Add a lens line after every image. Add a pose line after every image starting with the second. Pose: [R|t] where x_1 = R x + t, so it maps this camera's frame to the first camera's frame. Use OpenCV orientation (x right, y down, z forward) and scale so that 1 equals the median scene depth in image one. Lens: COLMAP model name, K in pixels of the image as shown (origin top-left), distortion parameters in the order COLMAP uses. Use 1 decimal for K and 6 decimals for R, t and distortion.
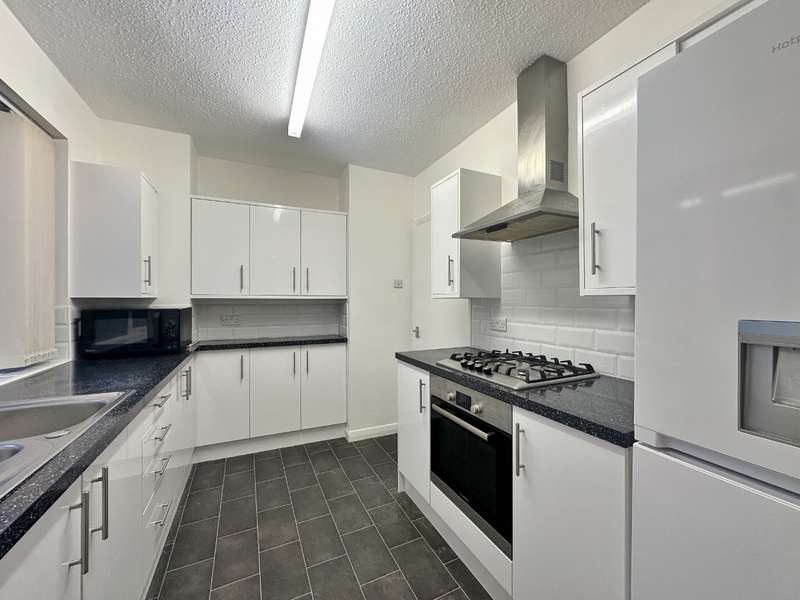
lens RADIAL K [[319.9, 0, 400.0], [0, 319.9, 300.0], [0, 0, 1]] dist [-0.000923, -0.000264]
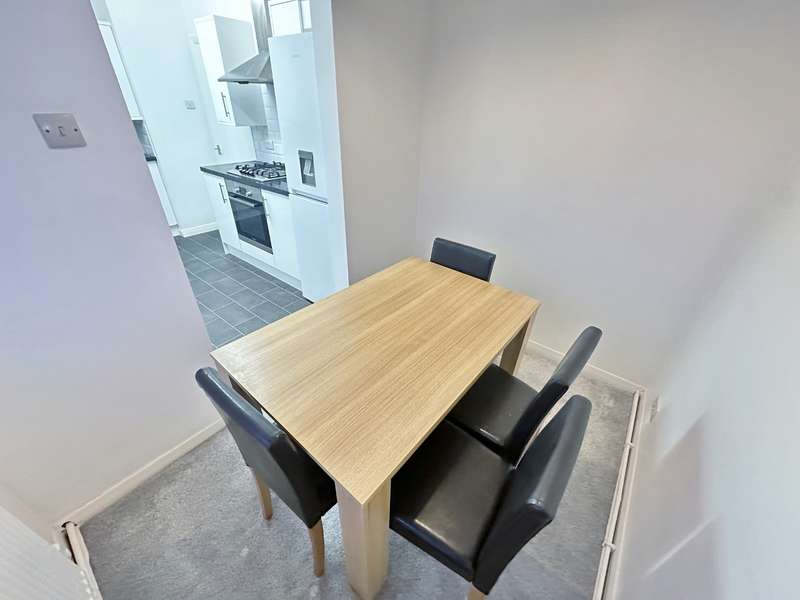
lens RADIAL K [[319.9, 0, 400.0], [0, 319.9, 300.0], [0, 0, 1]] dist [-0.000923, -0.000264]
pose [[0.894491, -0.209036, 0.395209, 0.124105], [-0.032705, 0.851004, 0.524139, -0.142002], [-0.445889, -0.481763, 0.754379, -1.004980]]
